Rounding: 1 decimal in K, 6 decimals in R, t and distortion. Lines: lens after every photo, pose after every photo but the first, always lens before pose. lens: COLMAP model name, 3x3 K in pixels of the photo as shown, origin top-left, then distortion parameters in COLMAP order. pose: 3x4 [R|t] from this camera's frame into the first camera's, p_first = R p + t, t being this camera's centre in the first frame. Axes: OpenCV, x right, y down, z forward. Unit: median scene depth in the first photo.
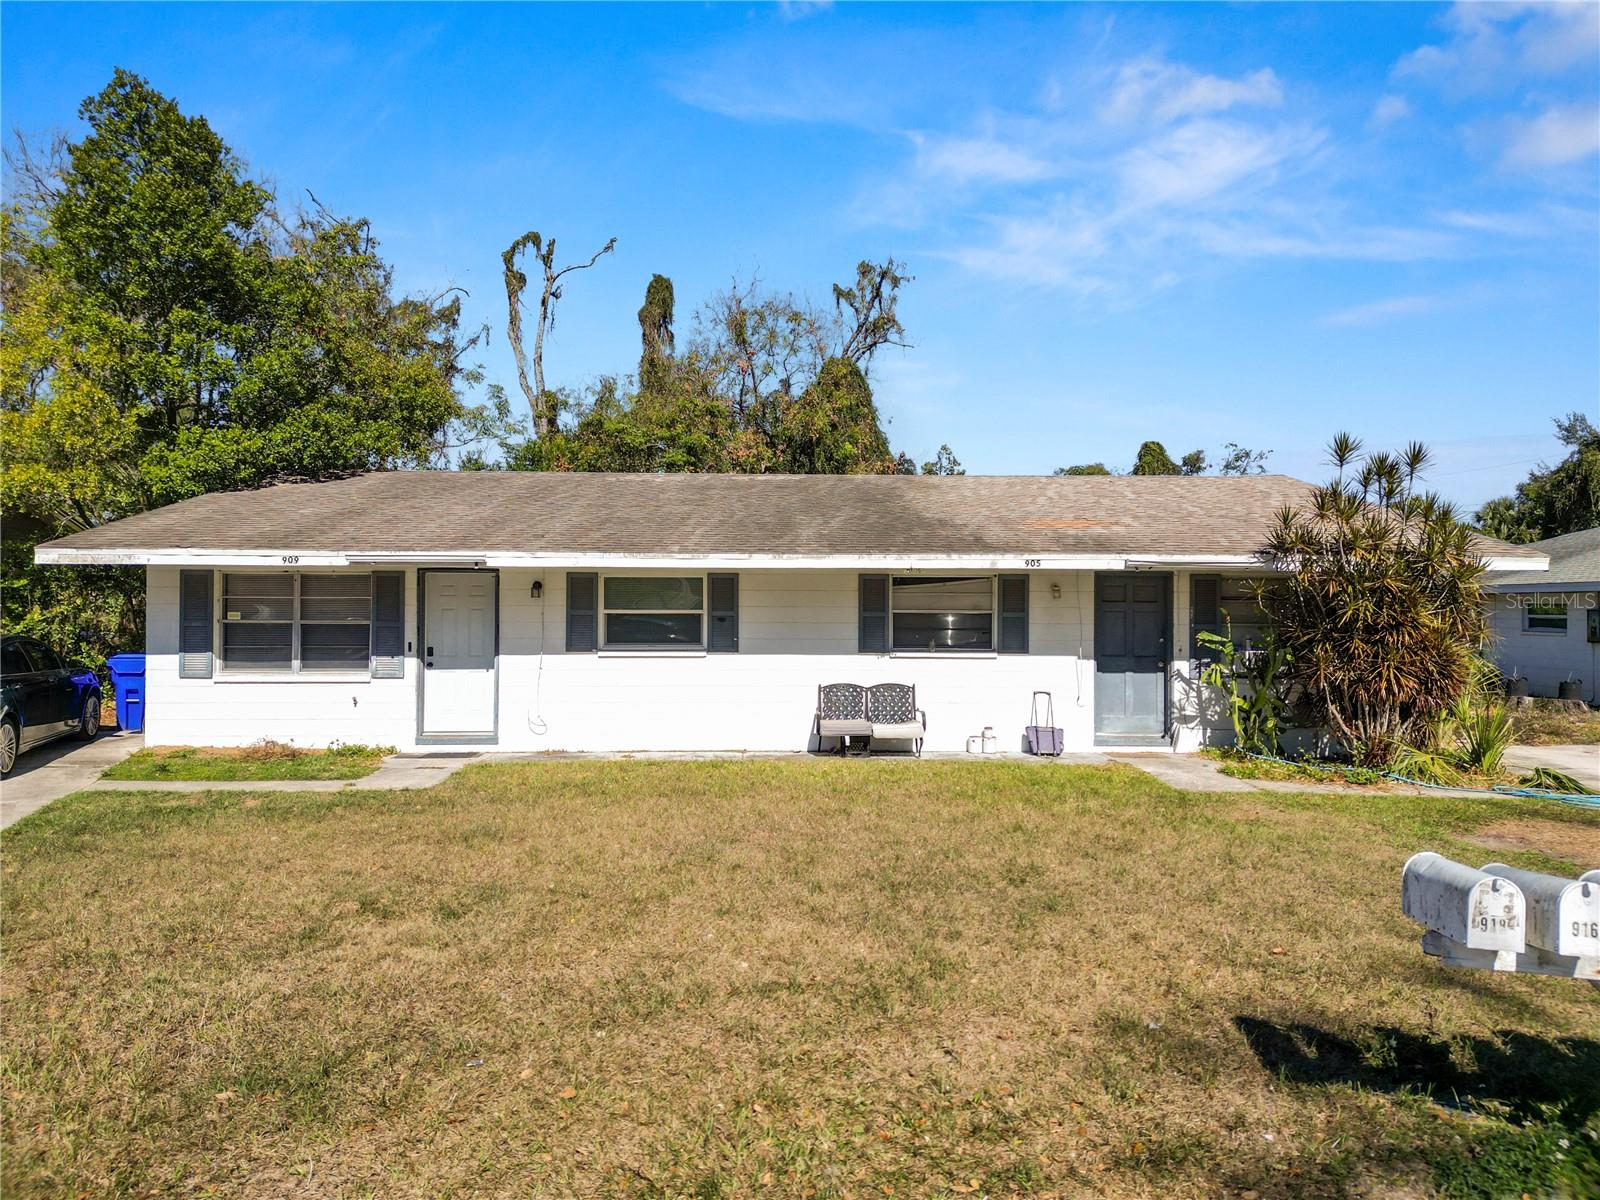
lens RADIAL K [[1112.1, 0, 801.5], [0, 1112.1, 606.1], [0, 0, 1]] dist [0.083423, -0.083047]
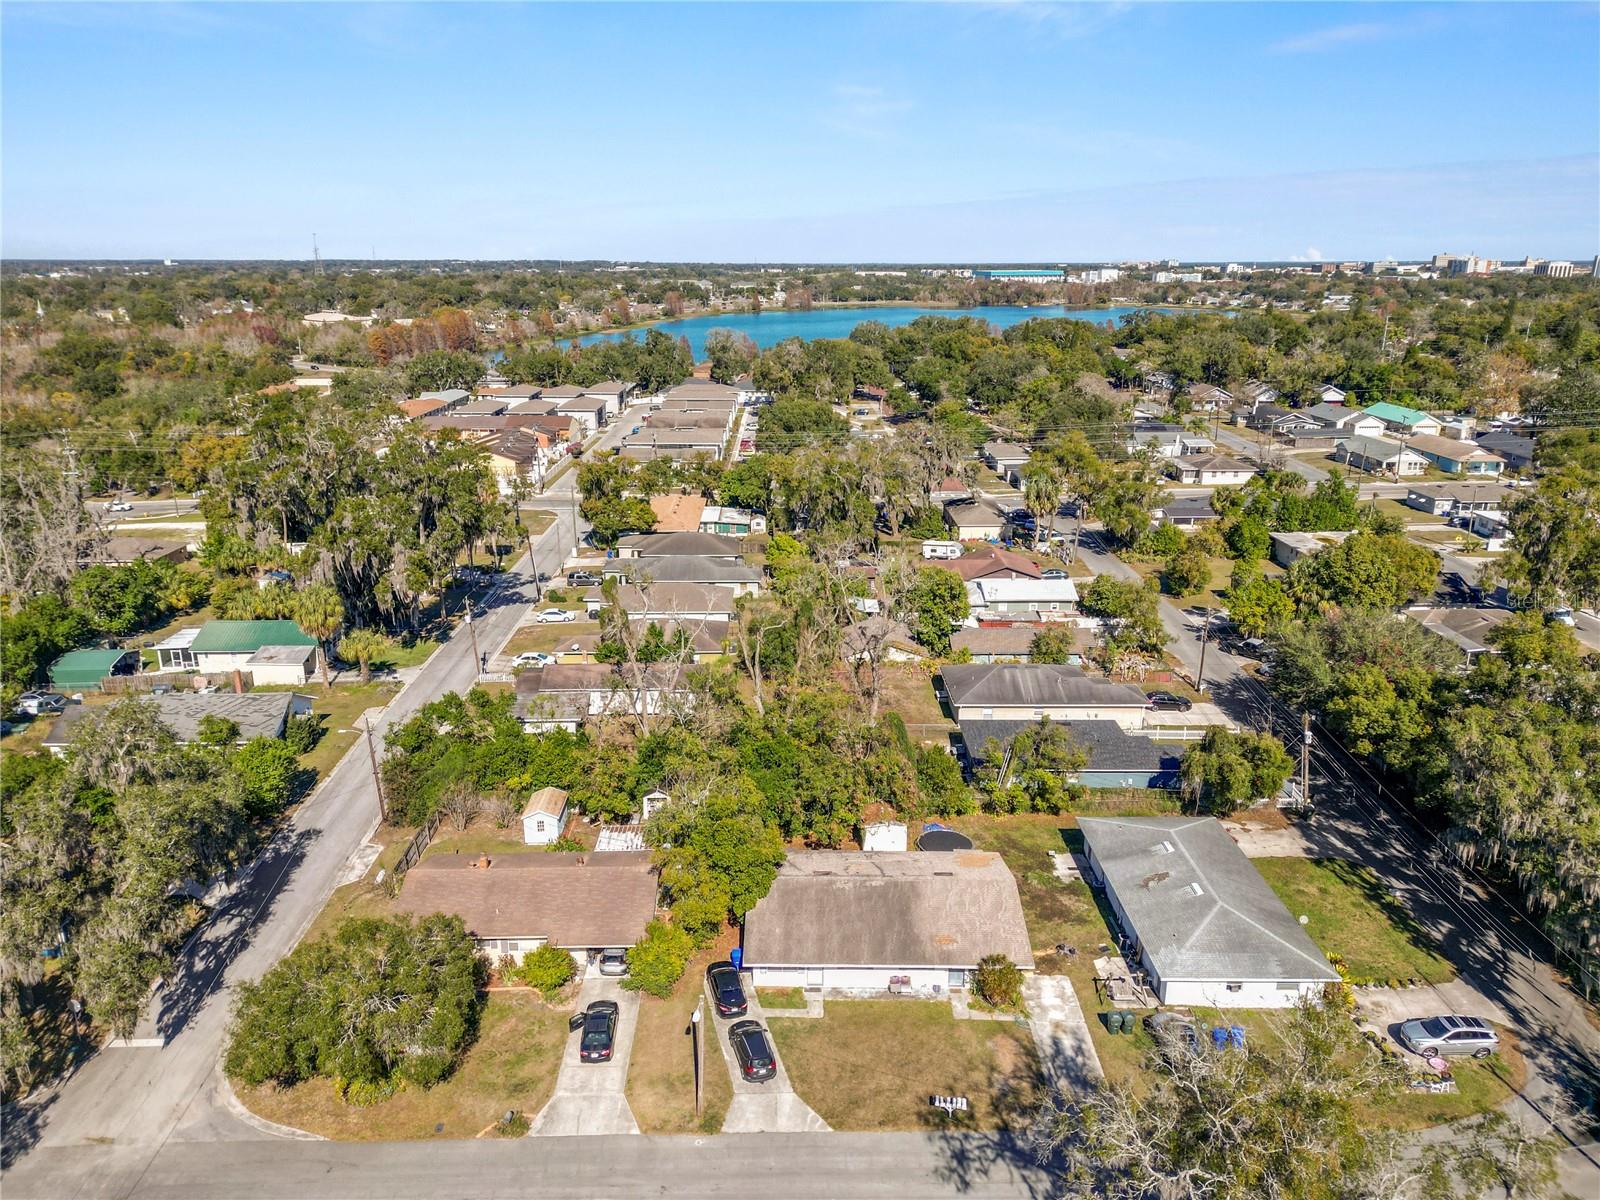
lens RADIAL K [[1111.9, 0, 800.0], [0, 1111.9, 600.0], [0, 0, 1]] dist [0.092689, -0.105970]
pose [[0.999420, 0.005371, -0.033624, -0.215391], [0.004542, 0.957625, 0.287983, -2.862511], [0.033746, -0.287969, 0.957045, -3.161831]]
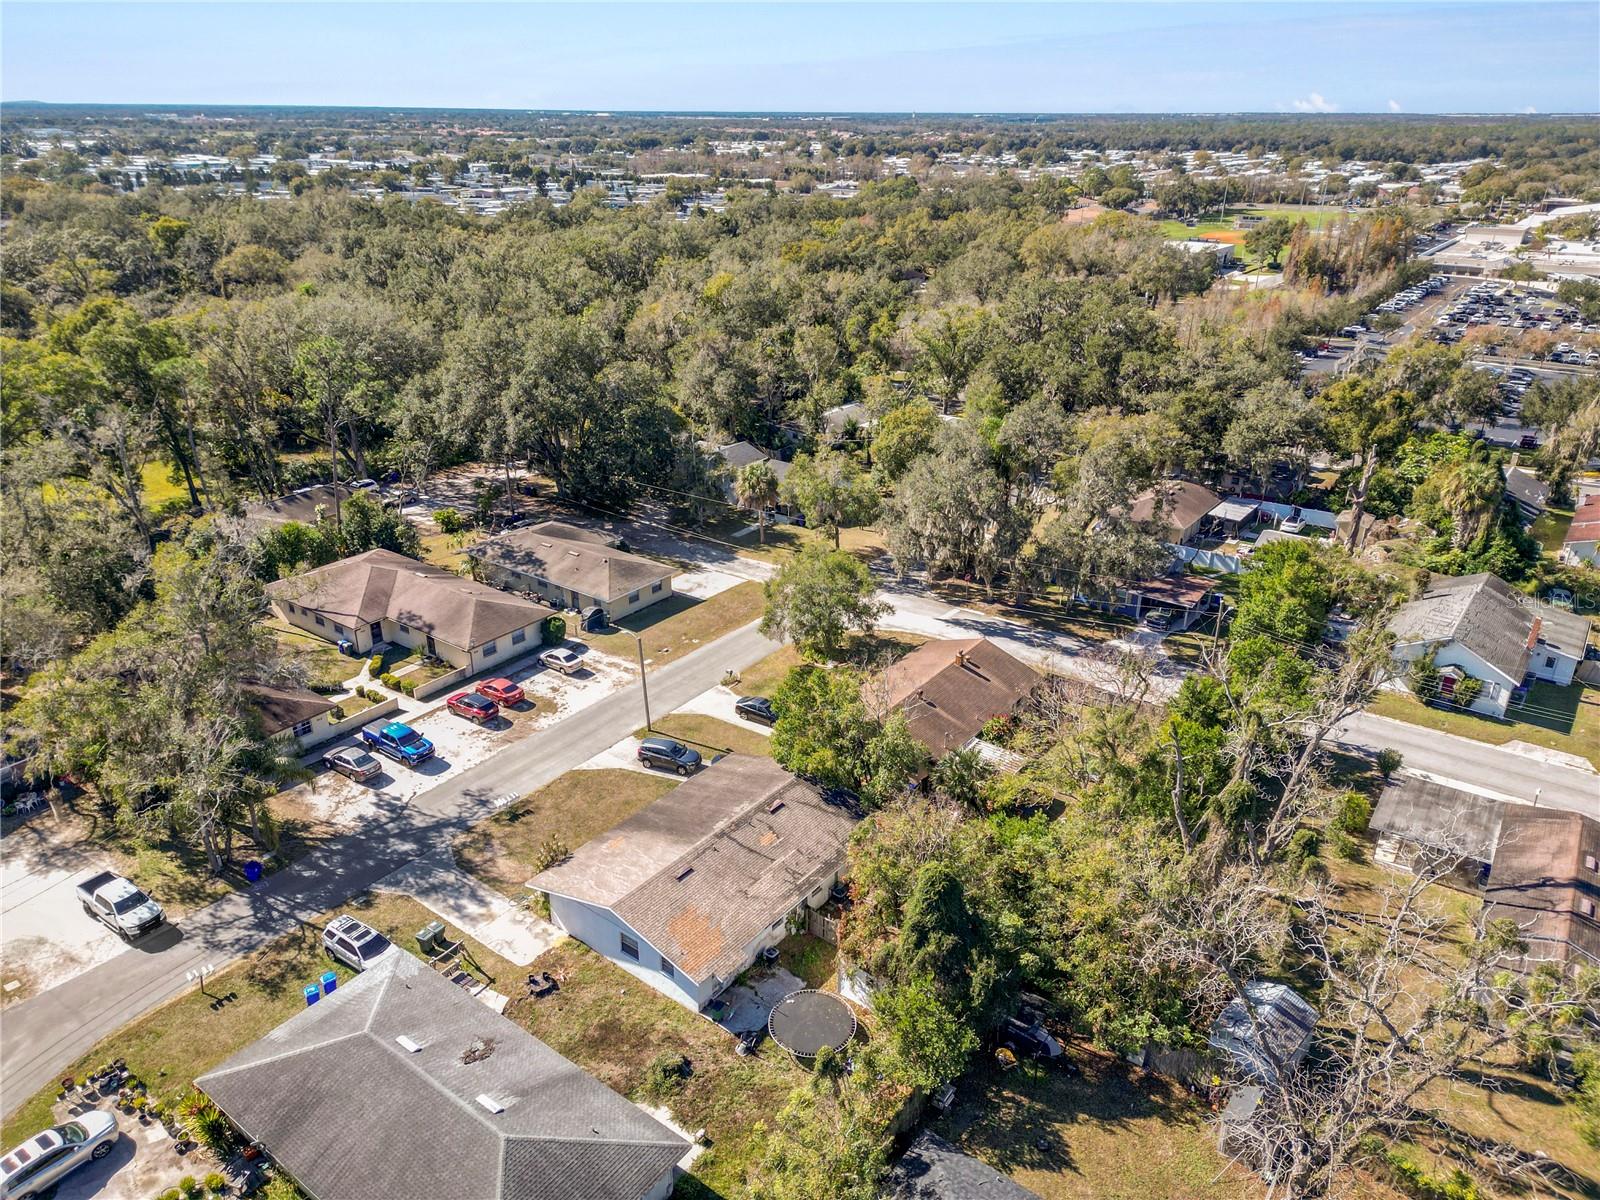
lens RADIAL K [[1112.1, 0, 801.5], [0, 1112.1, 606.1], [0, 0, 1]] dist [0.083423, -0.083047]
pose [[-0.632681, 0.301588, -0.713274, 2.716524], [-0.012390, 0.916991, 0.398715, -2.771867], [0.774313, 0.261096, -0.576427, 3.975120]]
